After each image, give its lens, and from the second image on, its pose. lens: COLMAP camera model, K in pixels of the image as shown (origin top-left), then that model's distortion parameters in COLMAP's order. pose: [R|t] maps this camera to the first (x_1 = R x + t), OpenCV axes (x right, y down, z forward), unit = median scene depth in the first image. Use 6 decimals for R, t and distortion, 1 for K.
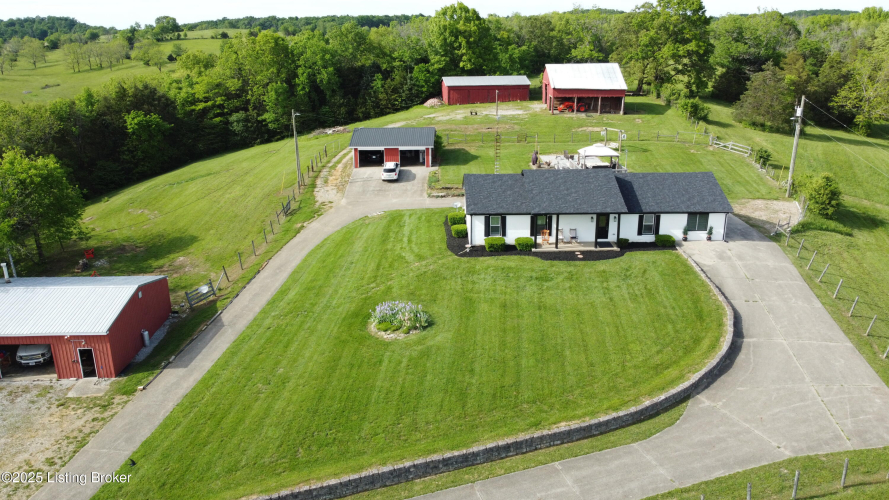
lens RADIAL K [[676.3, 0, 444.0], [0, 676.3, 243.7], [0, 0, 1]] dist [-0.003505, 0.002319]
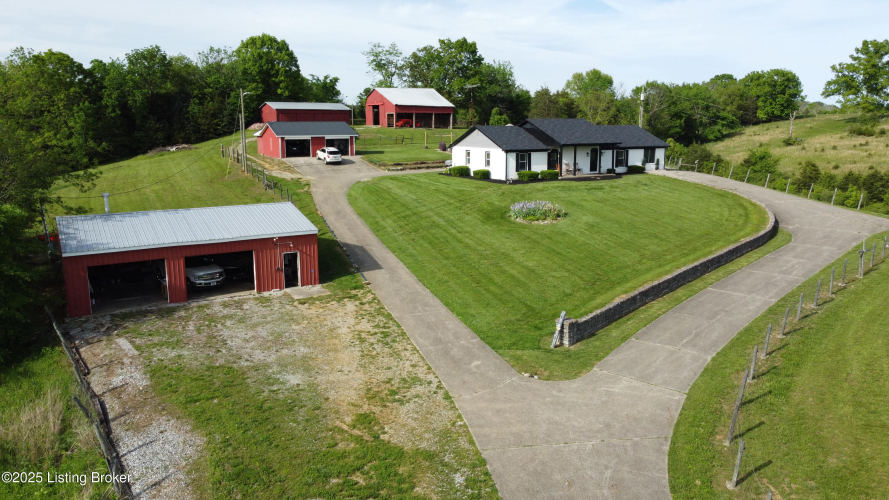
lens RADIAL K [[676.3, 0, 444.0], [0, 676.3, 243.7], [0, 0, 1]] dist [-0.003505, 0.002319]
pose [[0.871702, -0.080006, 0.483461, -0.527760], [0.140508, 0.985964, -0.090180, 0.169854], [-0.469460, 0.146540, 0.870709, 0.068980]]
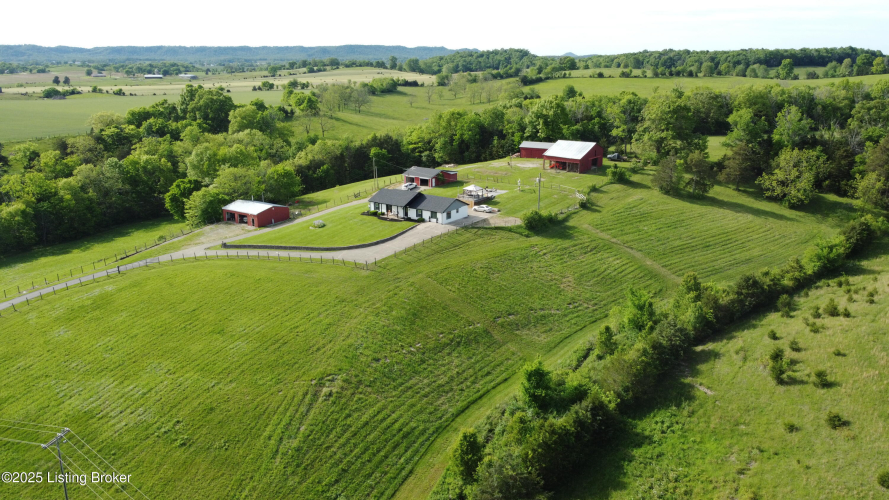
lens RADIAL K [[676.3, 0, 444.0], [0, 676.3, 243.7], [0, 0, 1]] dist [-0.003505, 0.002319]
pose [[0.801682, 0.163871, -0.574849, 1.690715], [-0.179790, 0.983261, 0.029562, -0.006637], [0.570071, 0.079653, 0.817725, -0.989848]]
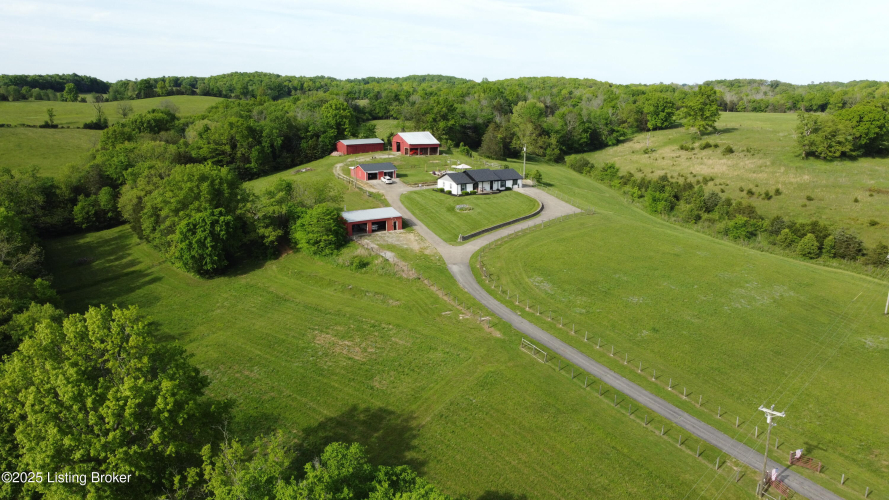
lens RADIAL K [[676.3, 0, 444.0], [0, 676.3, 243.7], [0, 0, 1]] dist [-0.003505, 0.002319]
pose [[0.864541, -0.106295, 0.491192, -1.373184], [0.143000, 0.989006, -0.037670, 0.293945], [-0.481788, 0.102807, 0.870236, -1.459505]]
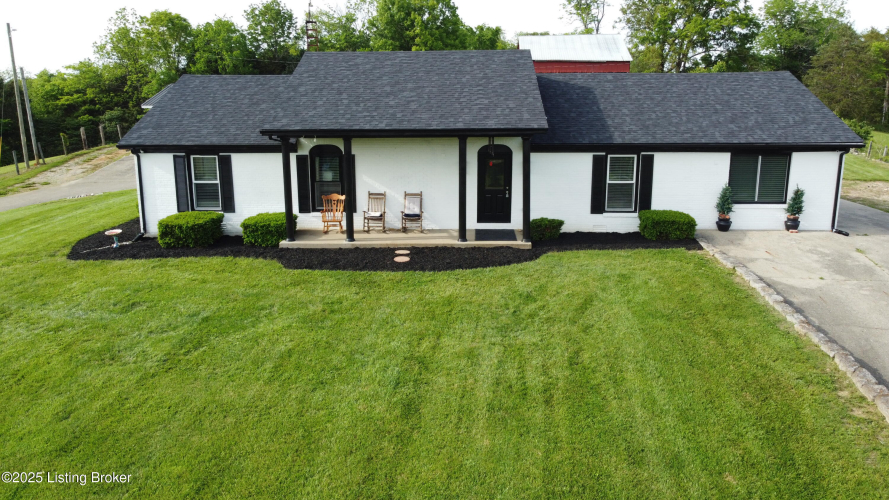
lens RADIAL K [[676.3, 0, 444.0], [0, 676.3, 243.7], [0, 0, 1]] dist [-0.003505, 0.002319]
pose [[0.998671, 0.013622, -0.049700, 0.195959], [-0.018212, 0.995492, -0.093085, 0.034066], [0.048208, 0.093867, 0.994417, 0.552897]]
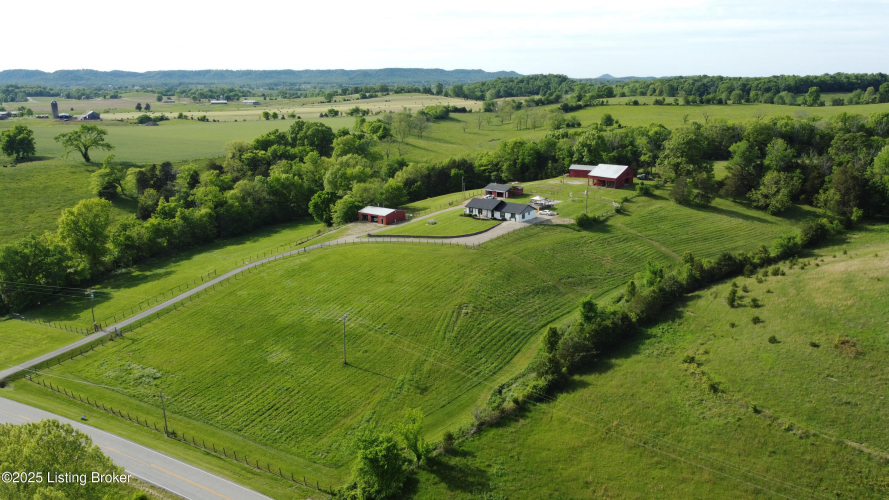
lens RADIAL K [[676.3, 0, 444.0], [0, 676.3, 243.7], [0, 0, 1]] dist [-0.003505, 0.002319]
pose [[0.769413, 0.154087, -0.619888, 2.144378], [-0.188944, 0.981941, 0.009564, 0.138402], [0.610167, 0.109765, 0.784632, -1.936691]]
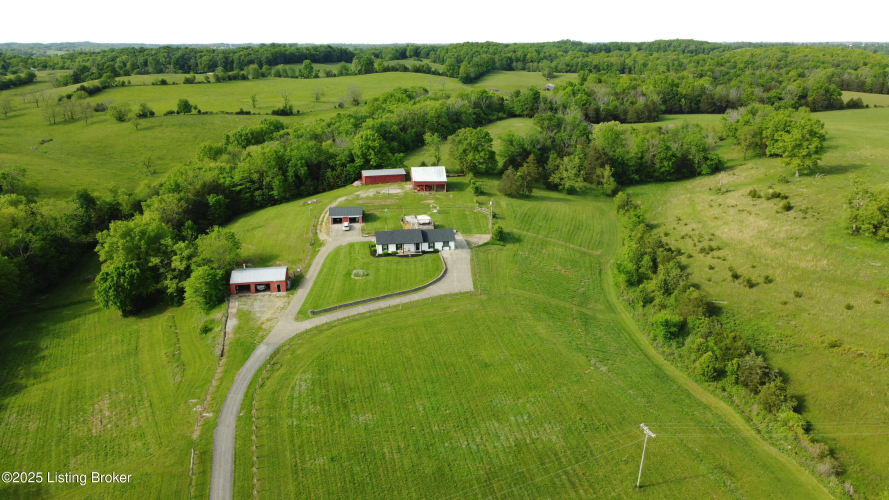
lens RADIAL K [[676.3, 0, 444.0], [0, 676.3, 243.7], [0, 0, 1]] dist [-0.003505, 0.002319]
pose [[0.990747, -0.034307, 0.131317, -0.061625], [0.035728, 0.999326, -0.008484, -0.006844], [-0.130938, 0.013097, 0.991304, -1.984643]]
